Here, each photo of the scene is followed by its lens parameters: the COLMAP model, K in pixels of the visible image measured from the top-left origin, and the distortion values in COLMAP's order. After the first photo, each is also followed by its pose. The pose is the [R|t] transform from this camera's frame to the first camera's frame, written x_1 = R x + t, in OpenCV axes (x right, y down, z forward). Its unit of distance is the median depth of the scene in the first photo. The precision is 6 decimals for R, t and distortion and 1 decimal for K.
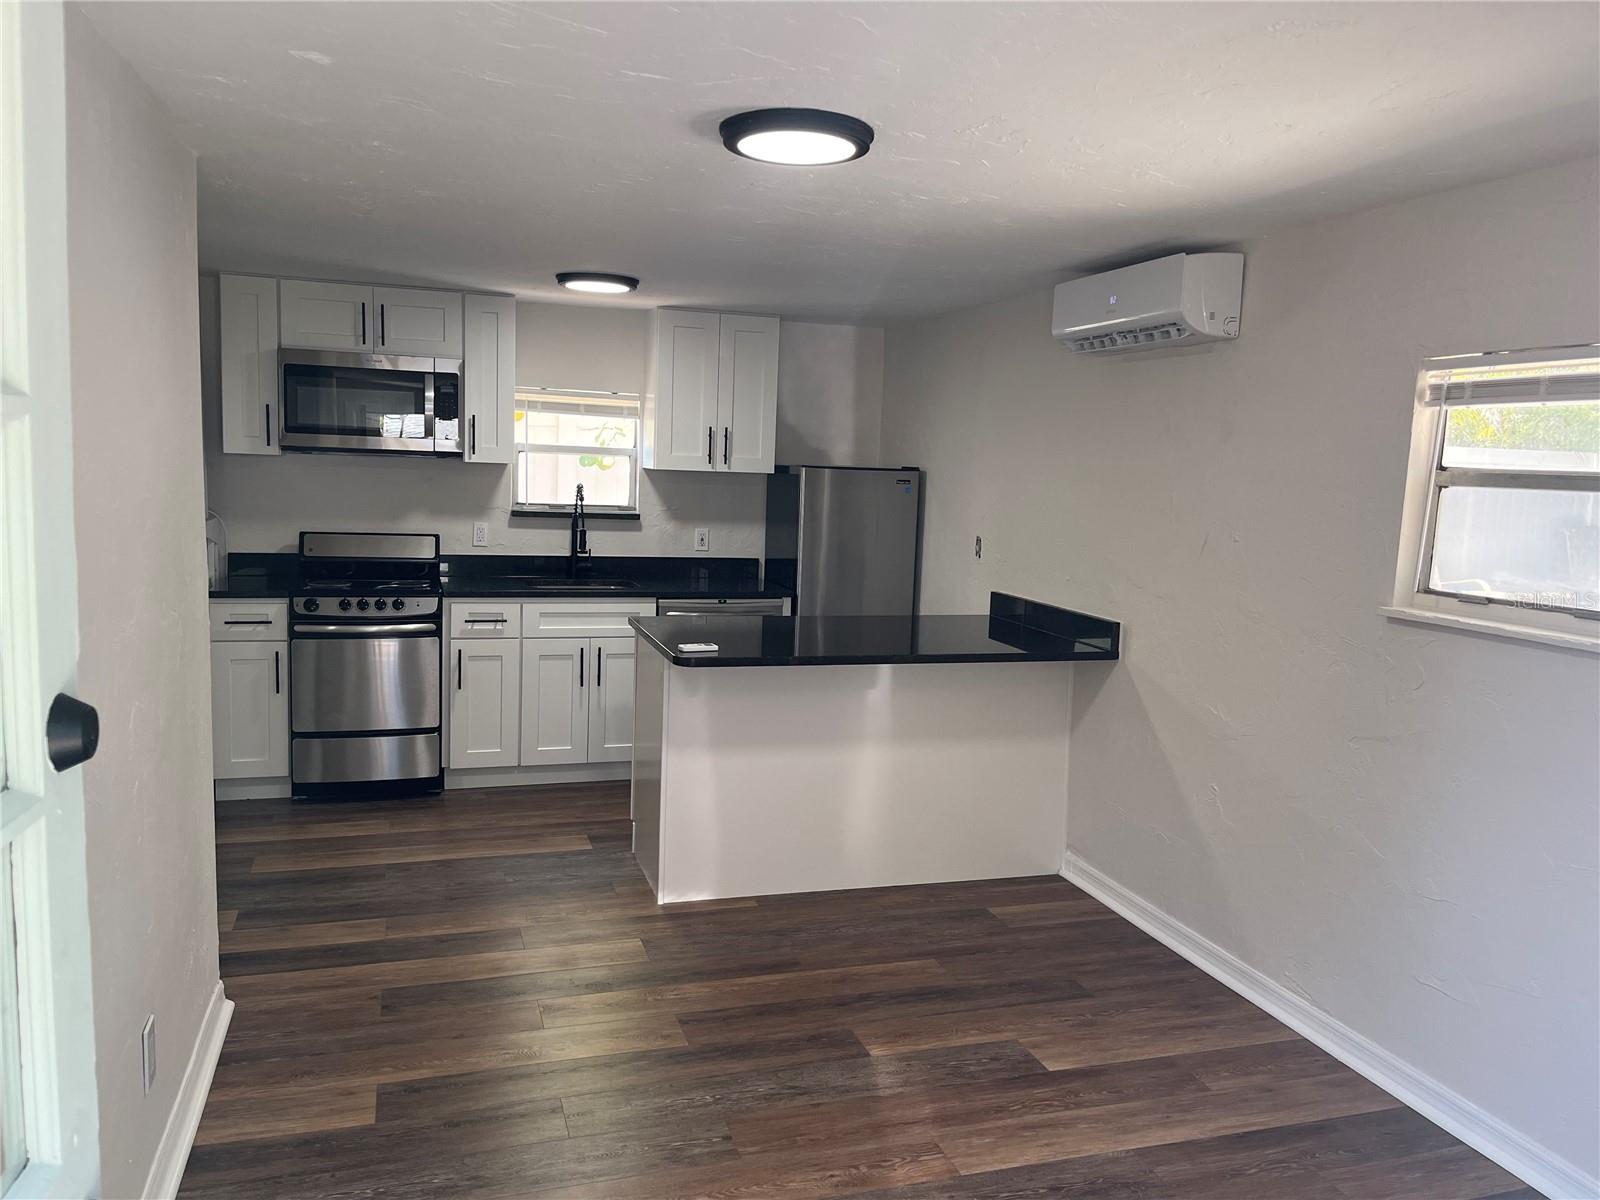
lens RADIAL K [[1208.2, 0, 800.0], [0, 1208.2, 600.0], [0, 0, 1]] dist [0.037751, 0.000144]
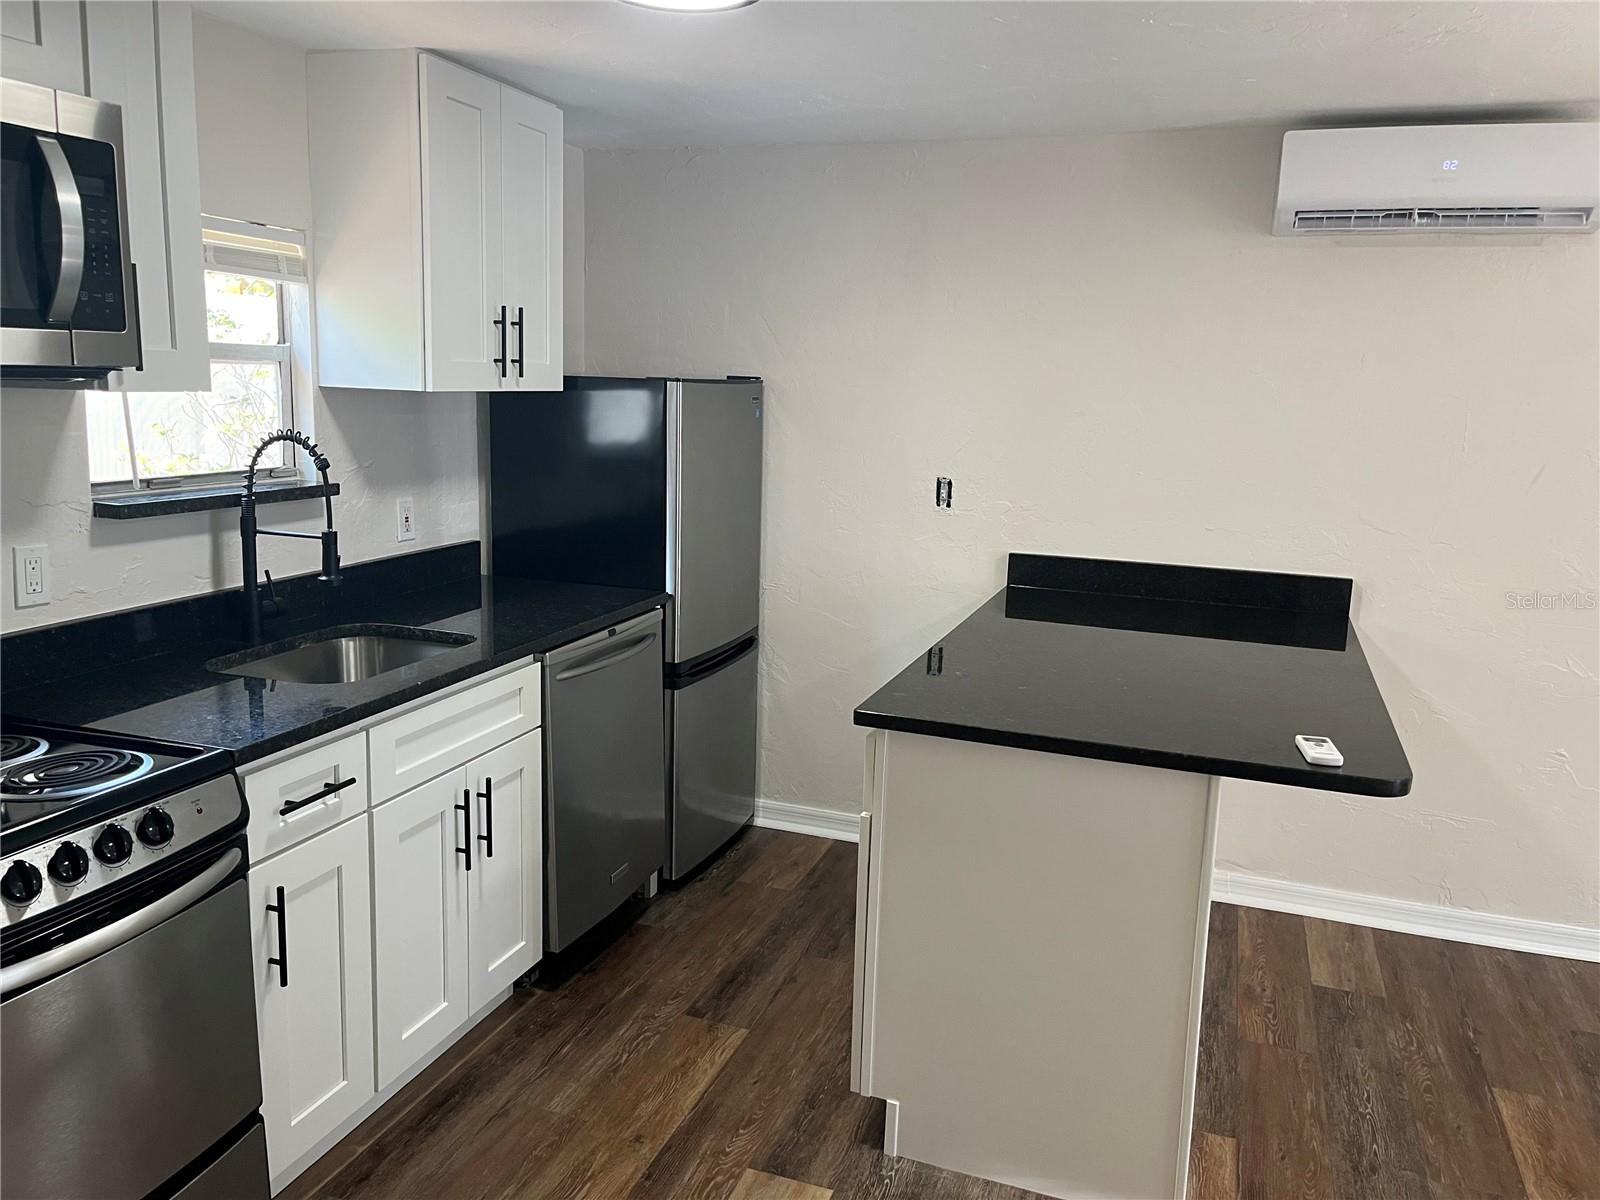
lens RADIAL K [[1209.6, 0, 800.0], [0, 1209.6, 573.1], [0, 0, 1]] dist [0.076888, -0.106259]
pose [[0.600563, -0.148277, 0.785709, -0.494618], [0.081634, 0.988891, 0.124223, -0.097150], [-0.795399, -0.010464, 0.605995, 0.664768]]
